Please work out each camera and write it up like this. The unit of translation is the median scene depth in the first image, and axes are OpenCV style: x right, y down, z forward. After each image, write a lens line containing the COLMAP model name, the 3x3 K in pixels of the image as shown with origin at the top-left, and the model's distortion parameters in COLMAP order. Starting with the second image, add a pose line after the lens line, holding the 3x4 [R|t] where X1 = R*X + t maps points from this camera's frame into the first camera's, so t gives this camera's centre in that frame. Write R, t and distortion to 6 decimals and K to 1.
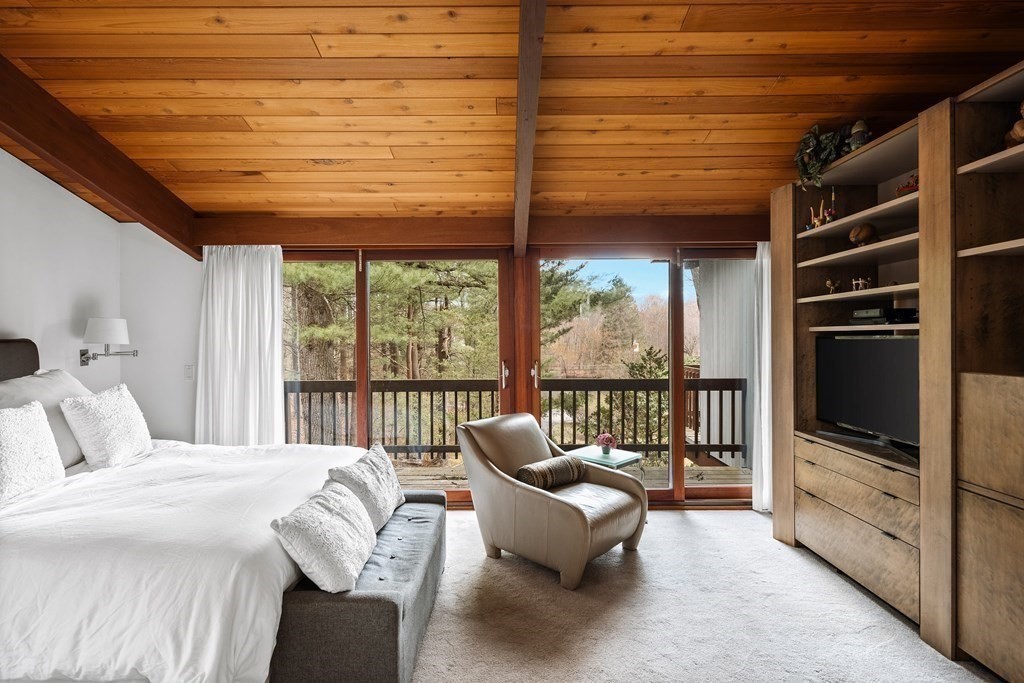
lens RADIAL K [[496.7, 0, 512.0], [0, 496.7, 341.5], [0, 0, 1]] dist [0.000035, -0.001094]
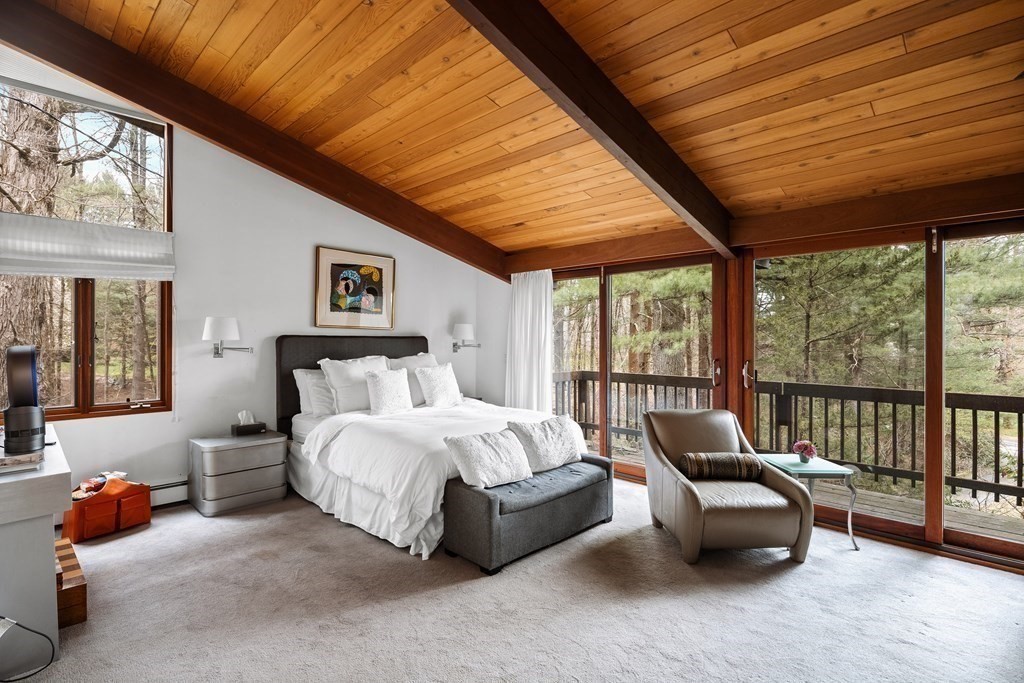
lens RADIAL K [[495.5, 0, 512.0], [0, 495.5, 341.5], [0, 0, 1]] dist [-0.001023, -0.000477]
pose [[0.709890, 0.012697, -0.704198, 0.549071], [-0.012699, 0.999906, 0.005228, 0.001093], [0.704198, 0.005232, 0.709984, -0.062428]]
